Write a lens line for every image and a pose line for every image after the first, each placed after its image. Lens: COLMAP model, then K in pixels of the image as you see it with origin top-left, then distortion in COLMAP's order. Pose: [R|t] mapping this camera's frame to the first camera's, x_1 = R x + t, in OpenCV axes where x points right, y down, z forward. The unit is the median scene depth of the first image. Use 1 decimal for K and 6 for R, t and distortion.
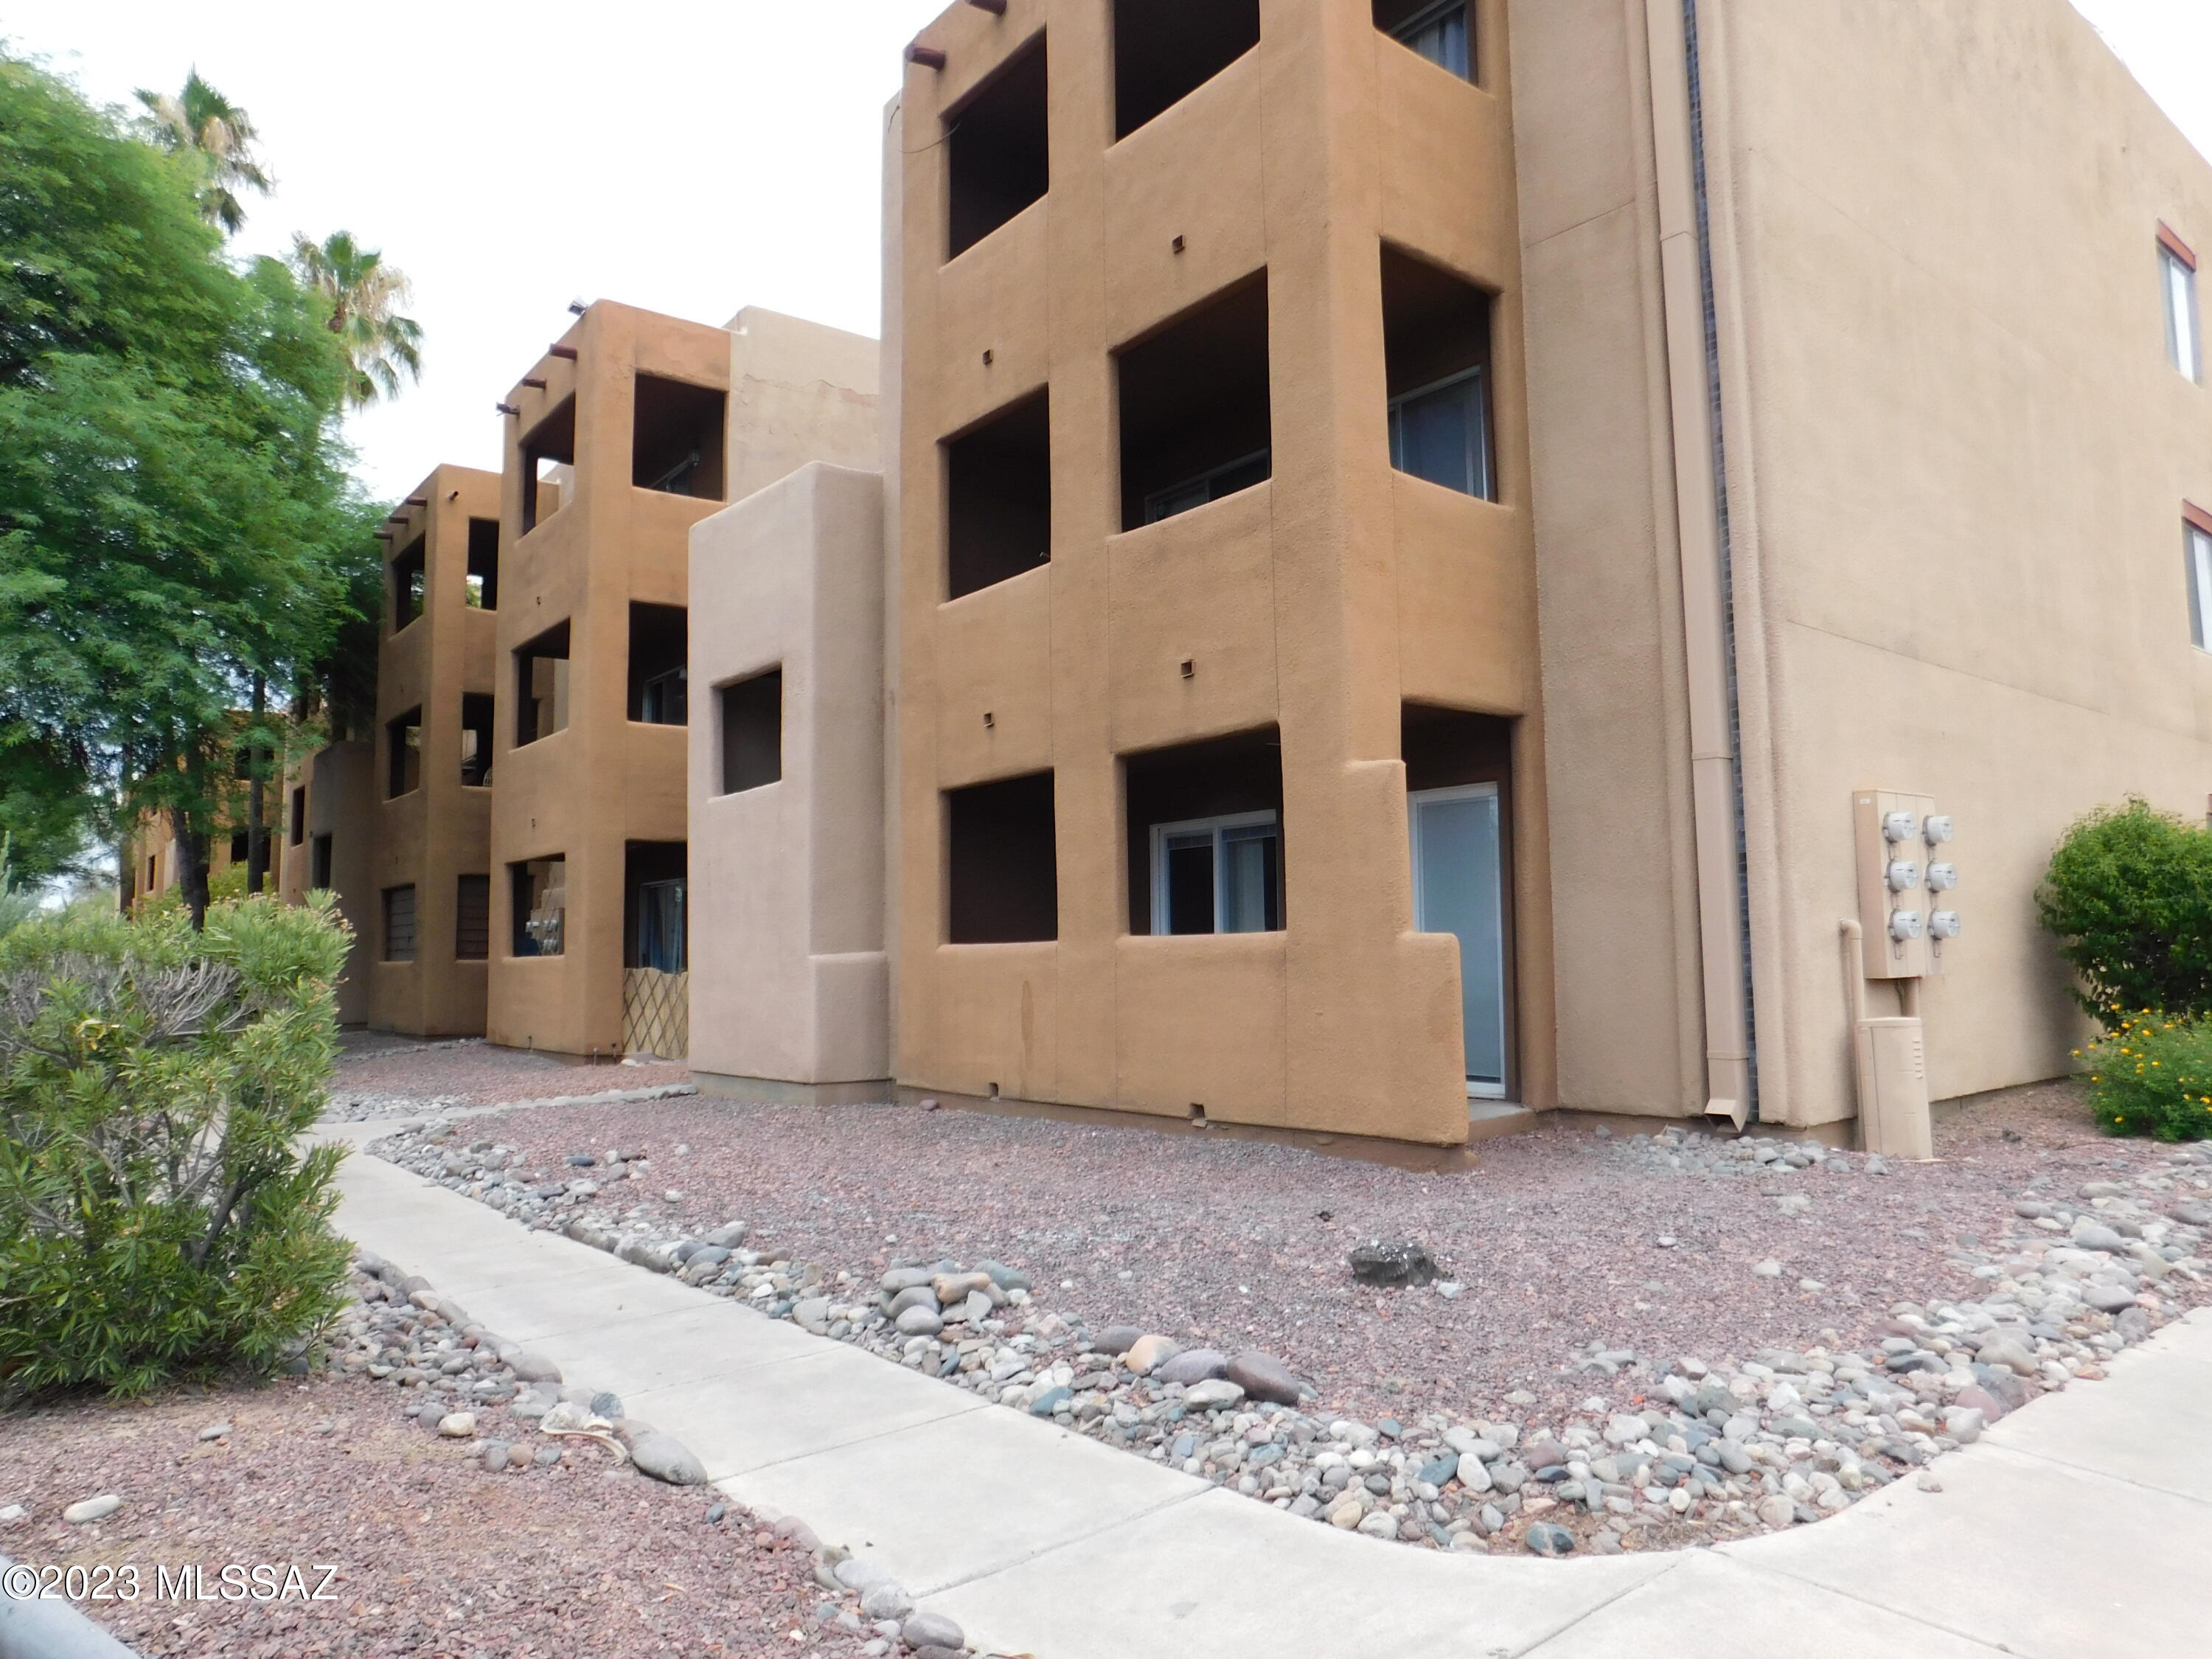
lens RADIAL K [[1469.0, 0, 1151.6], [0, 1469.0, 829.7], [0, 0, 1]] dist [-0.088254, 0.000106]
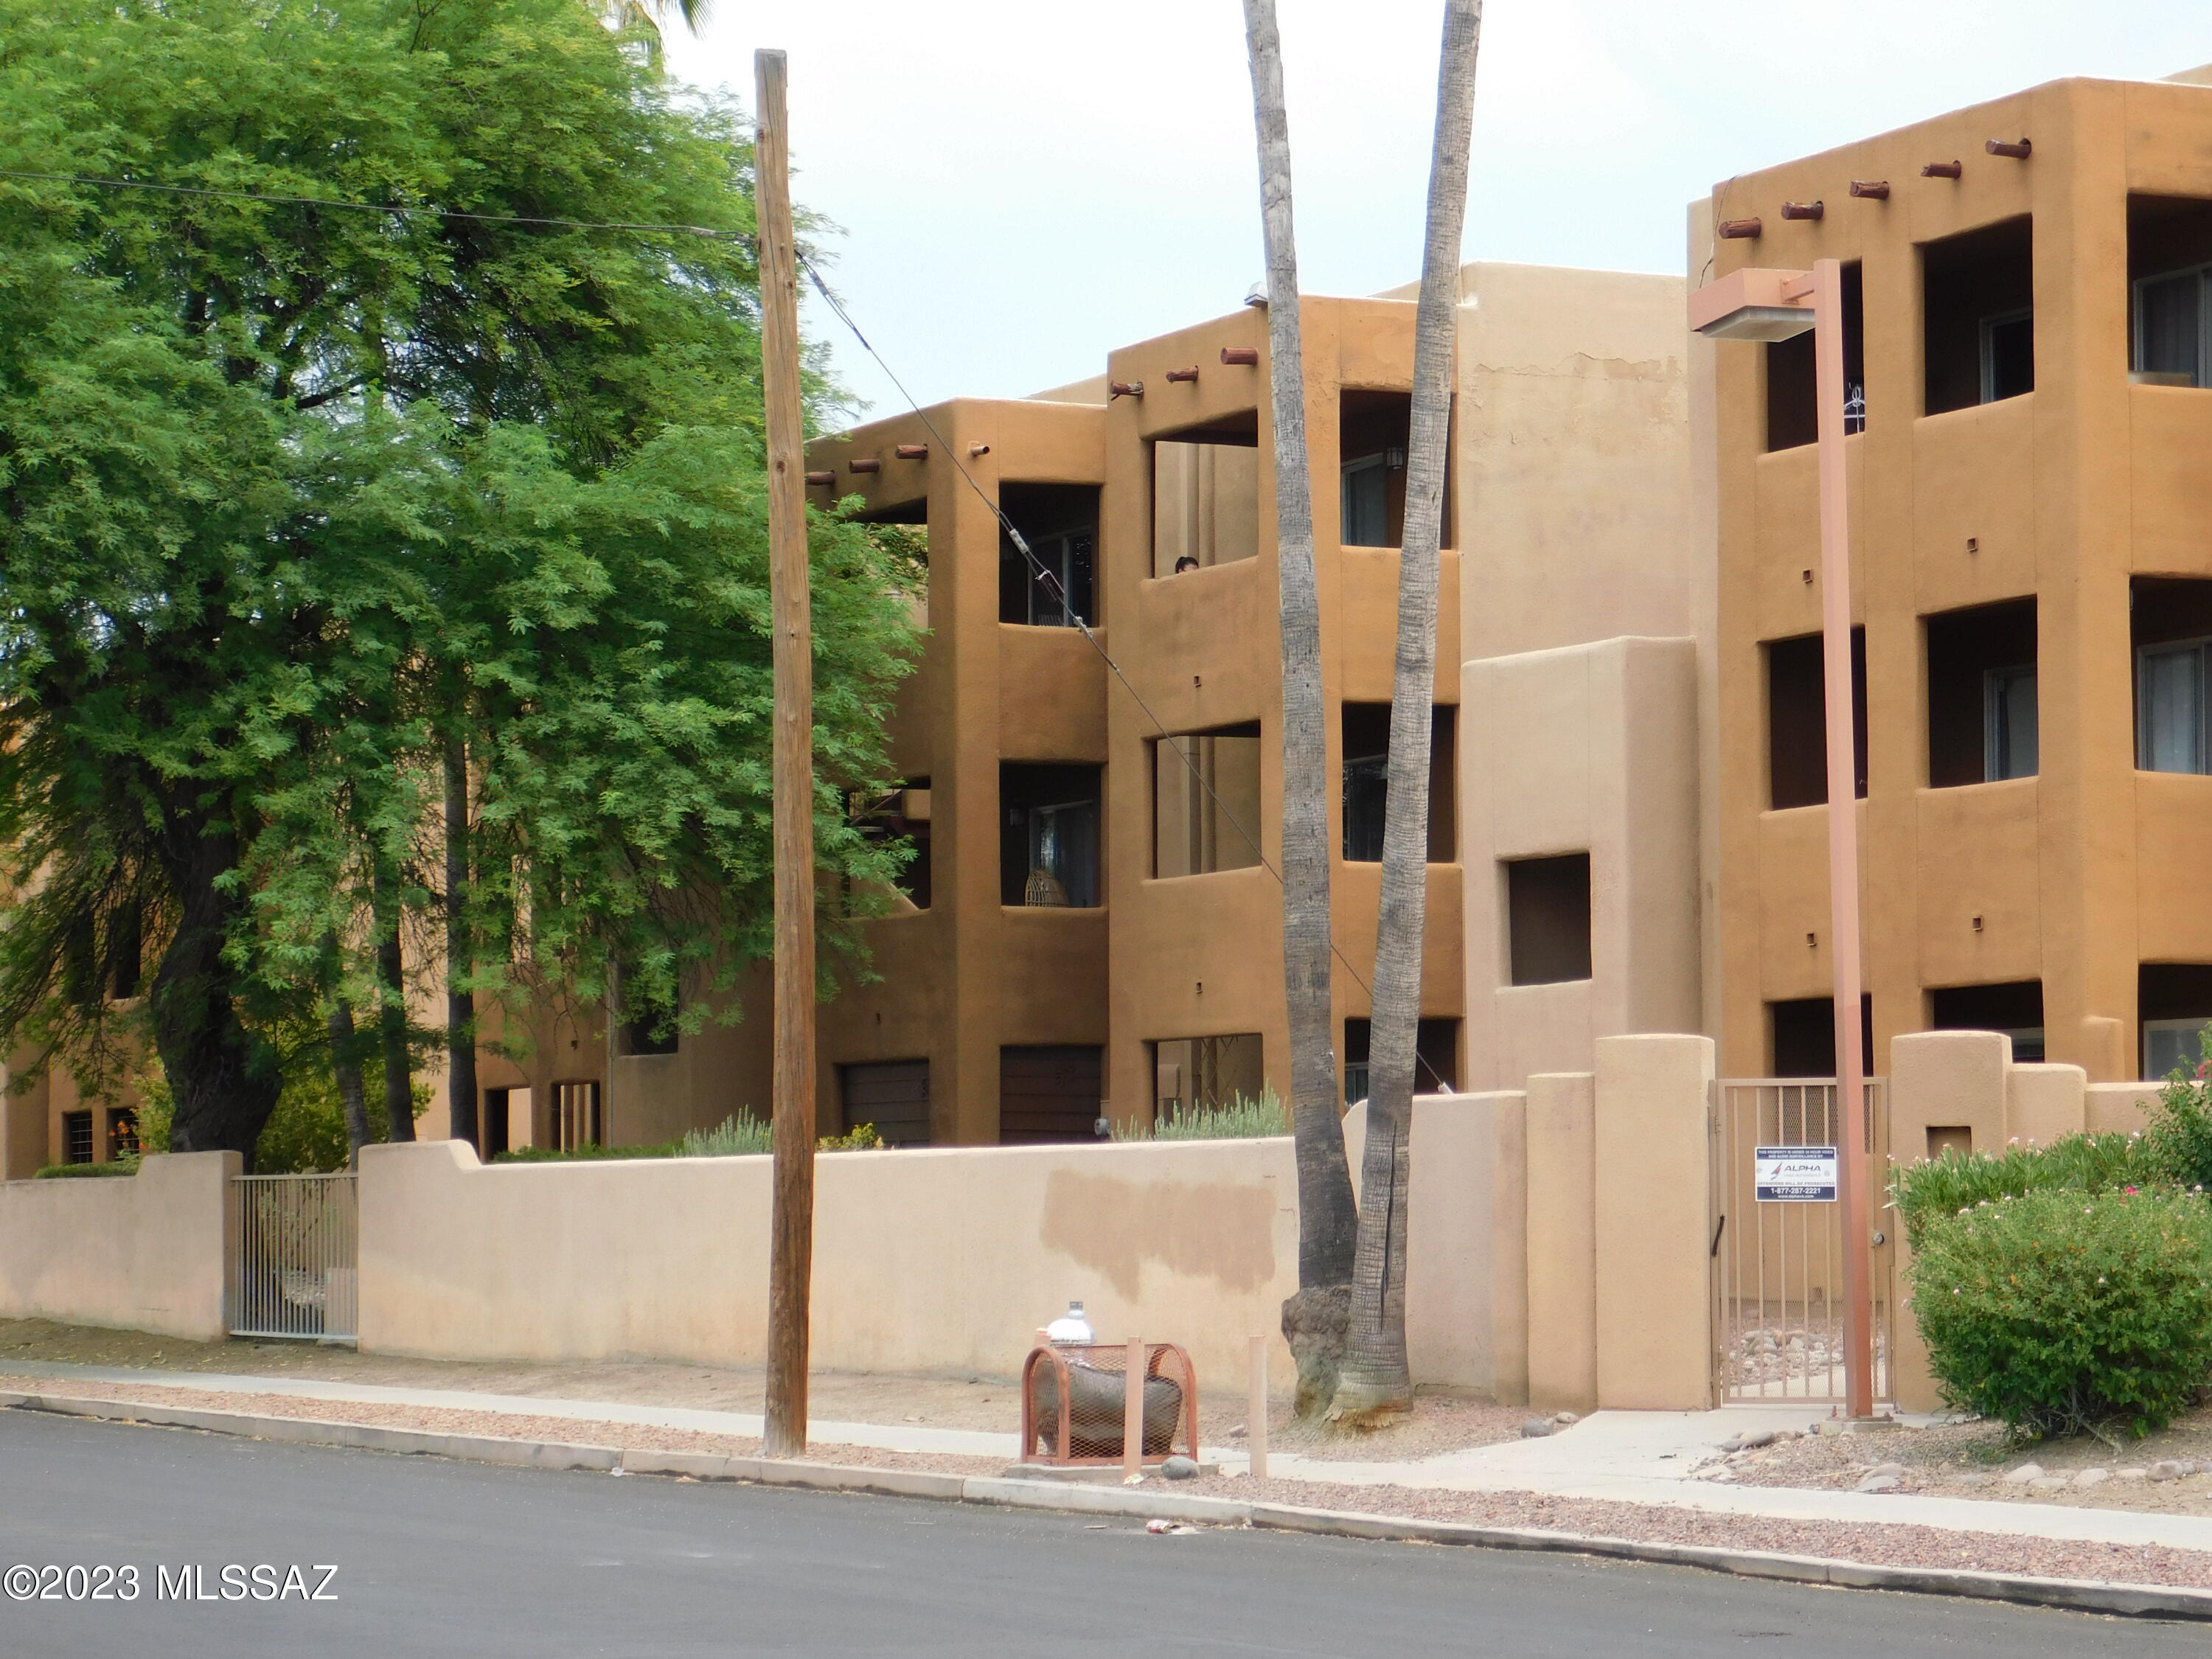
lens RADIAL K [[5873.7, 0, 1106.0], [0, 5873.7, 829.5], [0, 0, 1]] dist [0.107035, -1.616536]
pose [[0.970784, -0.001913, -0.239949, 0.365927], [0.006803, 0.999786, 0.019552, -0.215952], [0.239860, -0.020613, 0.970589, -2.866846]]
